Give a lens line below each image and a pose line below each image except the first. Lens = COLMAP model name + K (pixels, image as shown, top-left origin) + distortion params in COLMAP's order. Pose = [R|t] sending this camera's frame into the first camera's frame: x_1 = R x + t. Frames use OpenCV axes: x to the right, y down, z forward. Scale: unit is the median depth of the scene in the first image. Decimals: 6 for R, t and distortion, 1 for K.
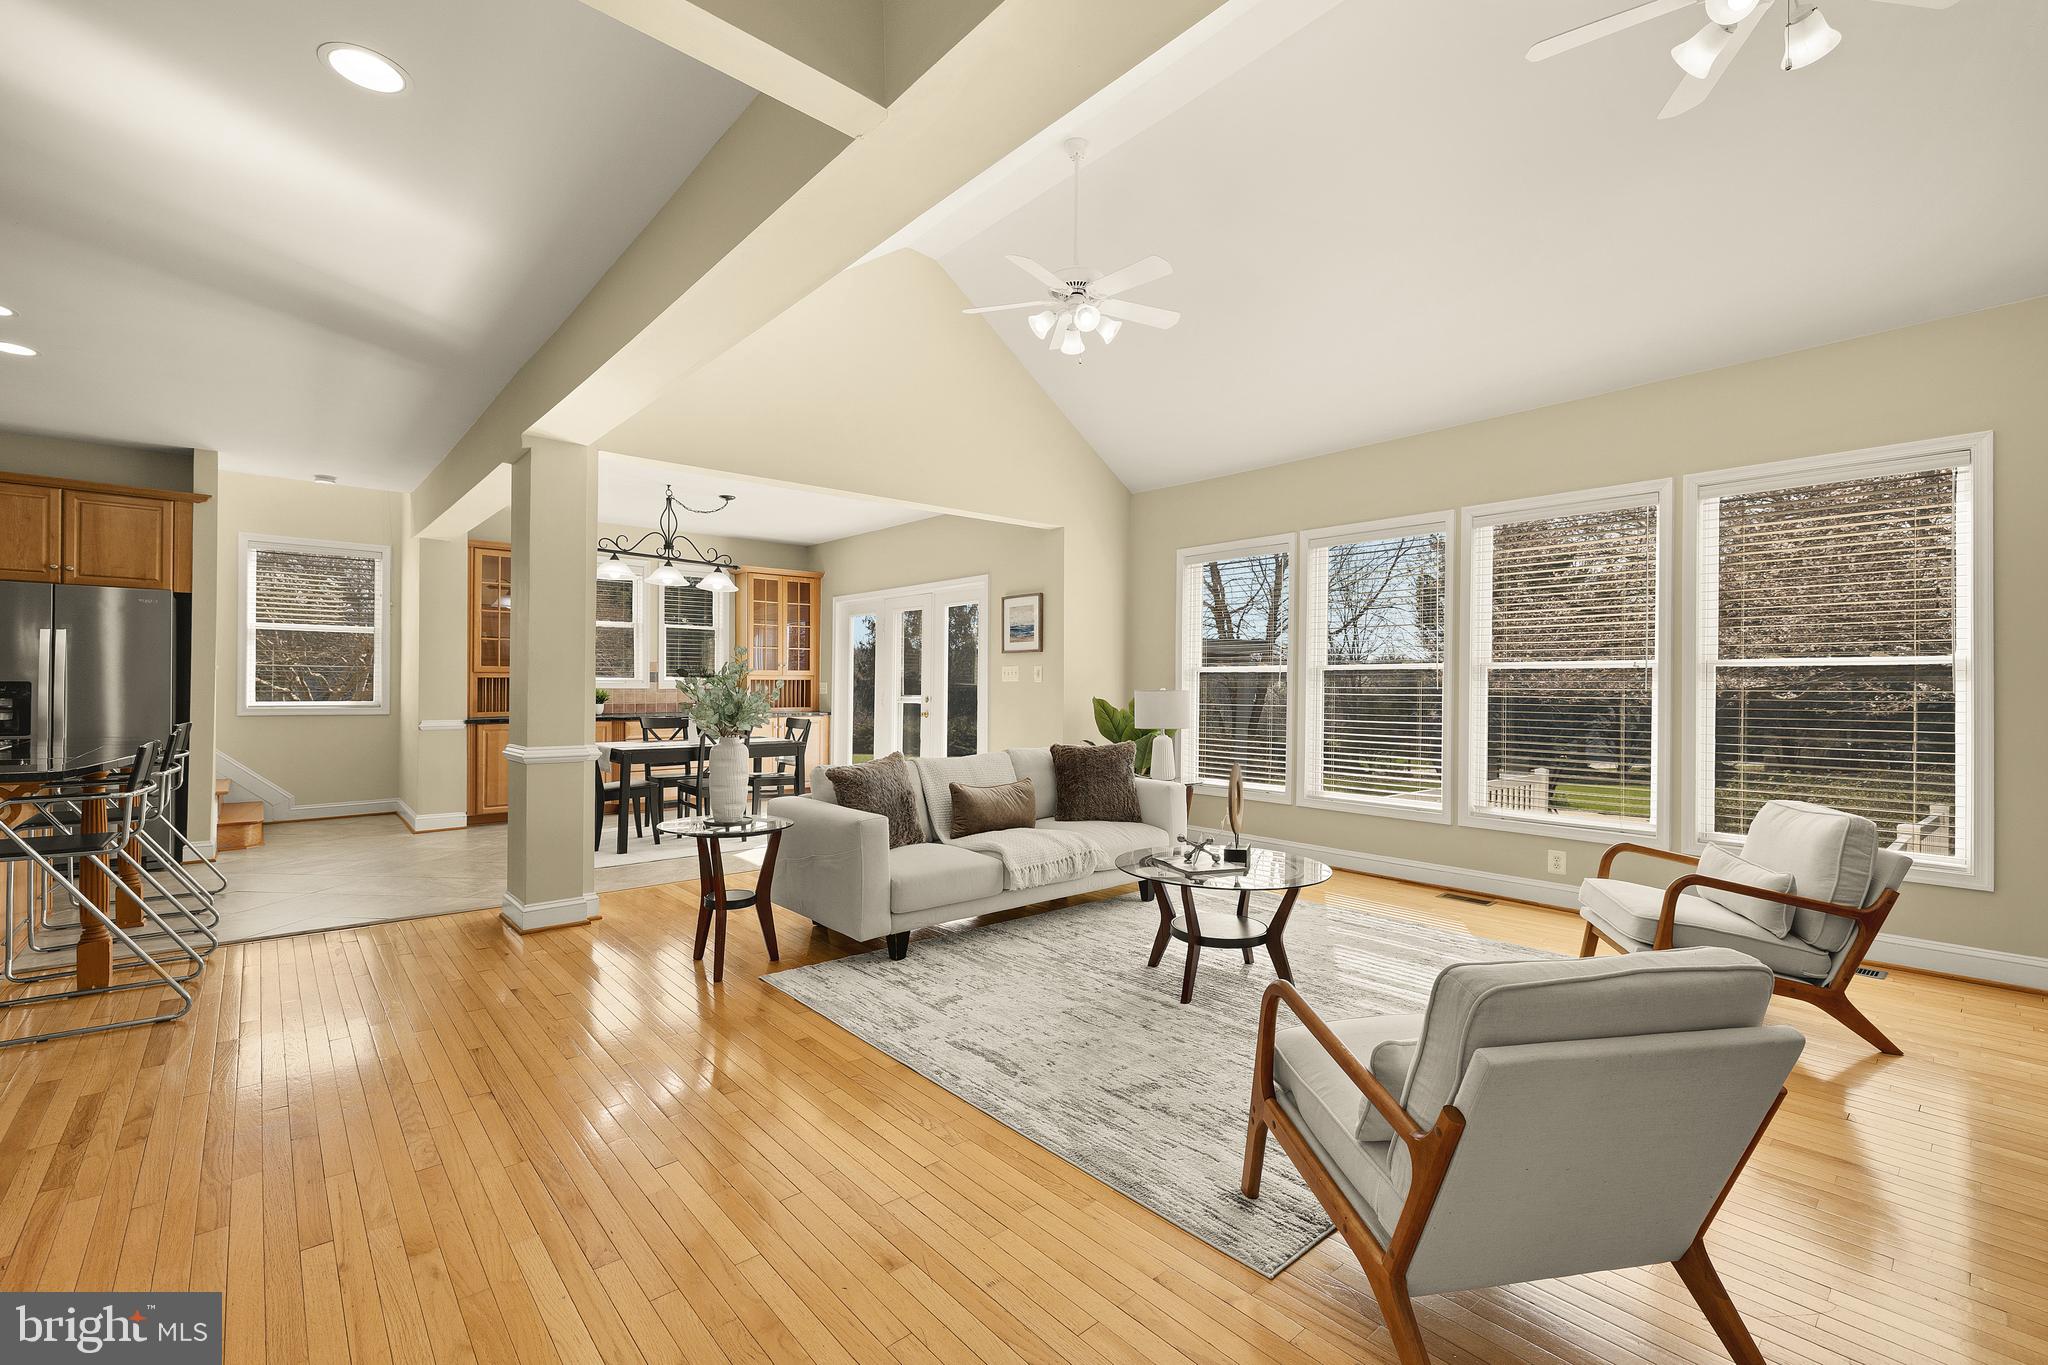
lens RADIAL K [[860.5, 0, 1004.6], [0, 860.5, 683.5], [0, 0, 1]] dist [0.002721, -0.000233]
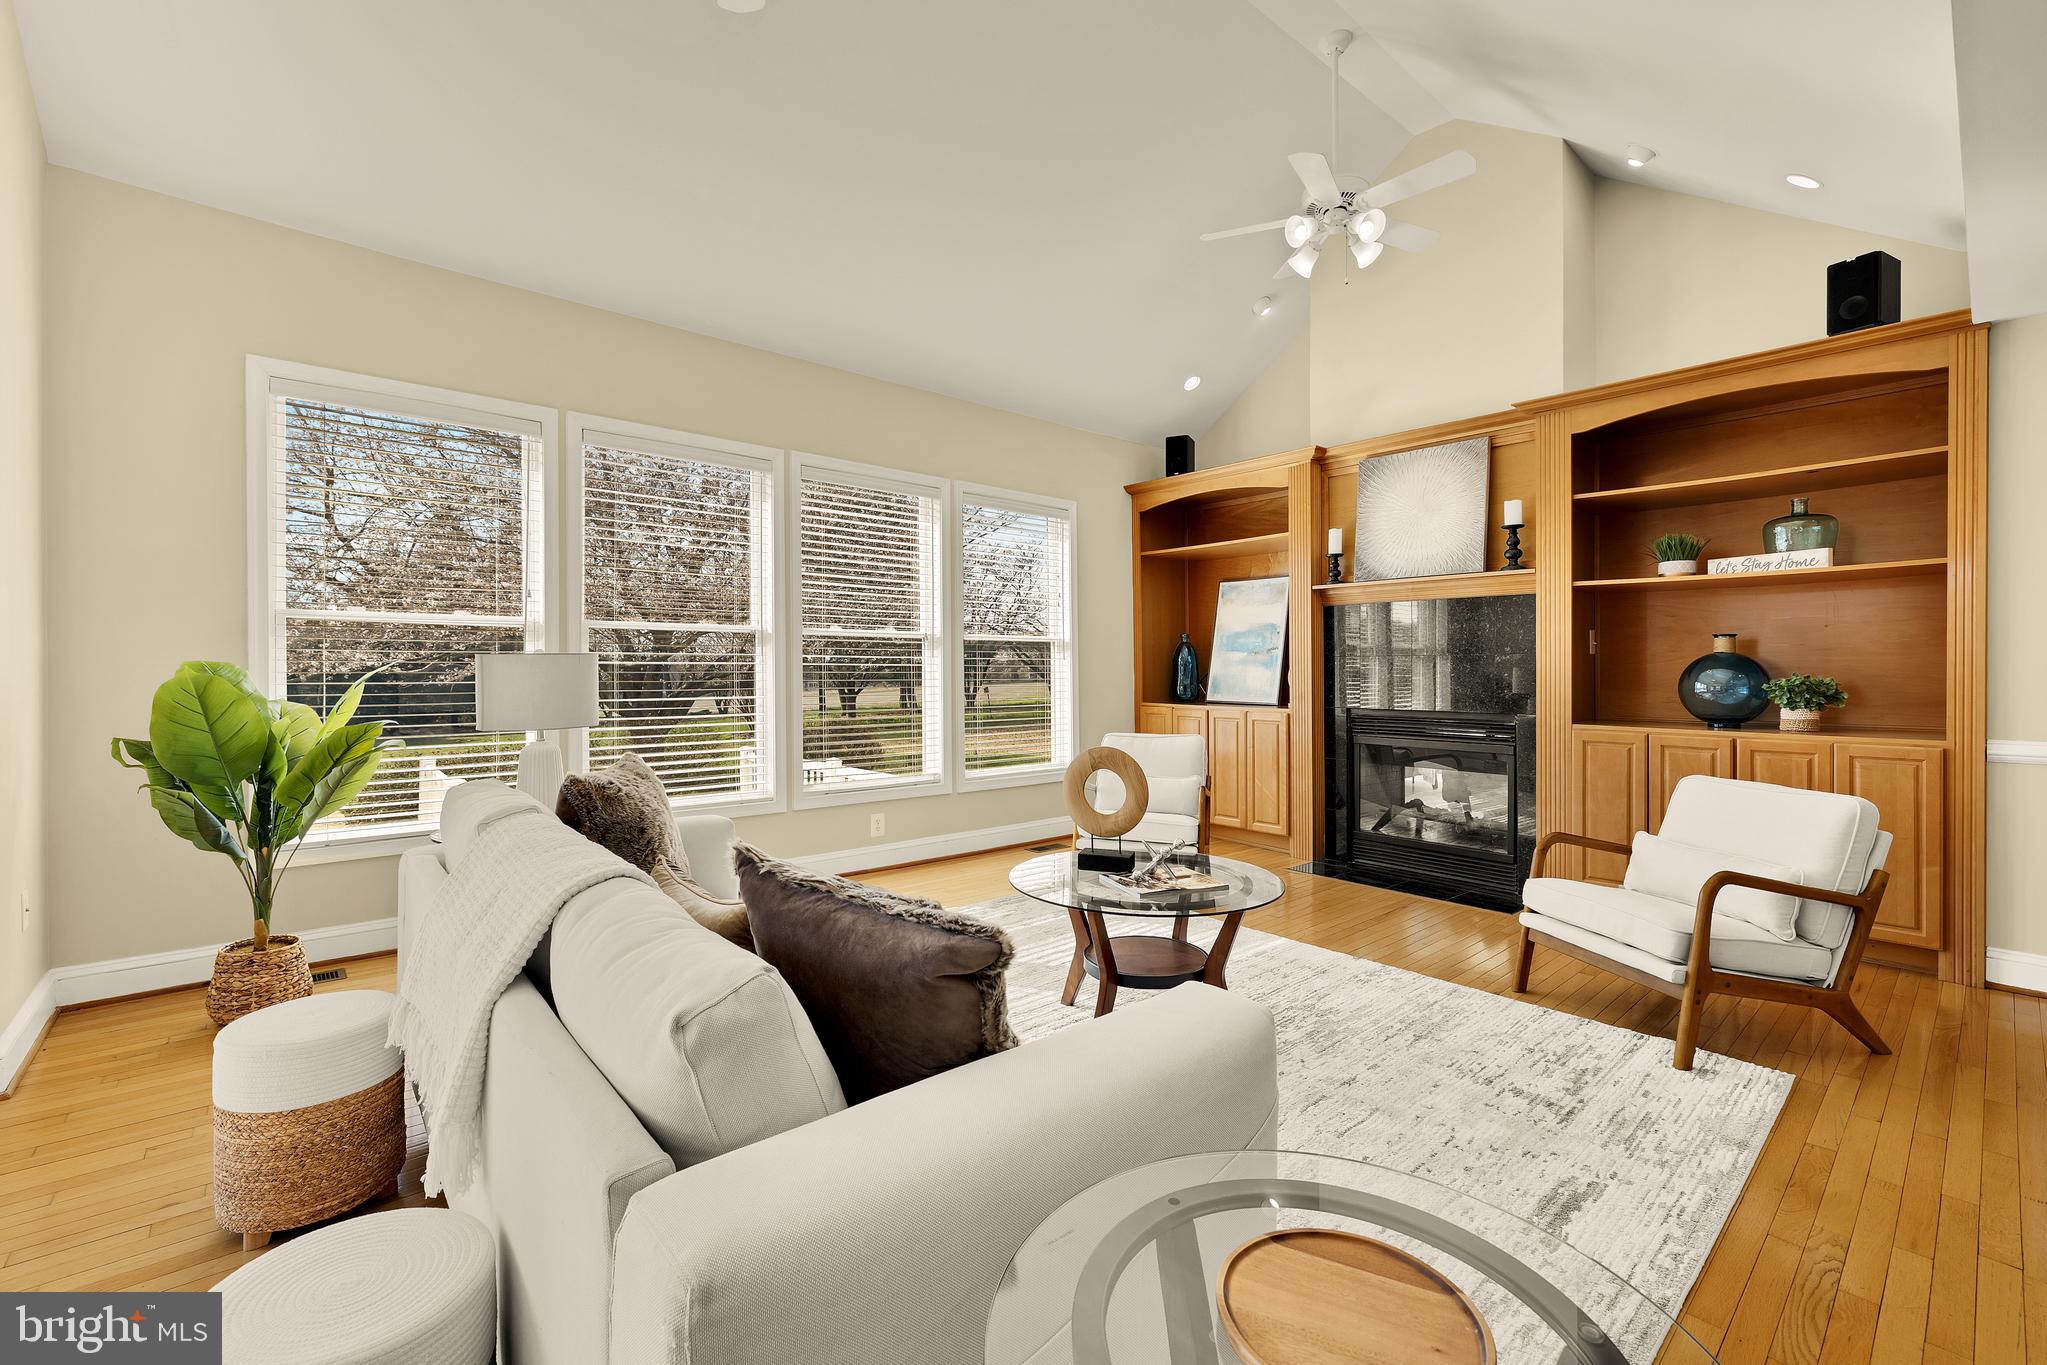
lens RADIAL K [[860.0, 0, 1025.6], [0, 860.0, 670.8], [0, 0, 1]] dist [0.002721, -0.000233]
pose [[0.002177, -0.008543, 0.999961, -0.367119], [-0.007834, 0.999933, 0.008559, 0.013196], [-0.999967, -0.007852, 0.002110, 0.771998]]
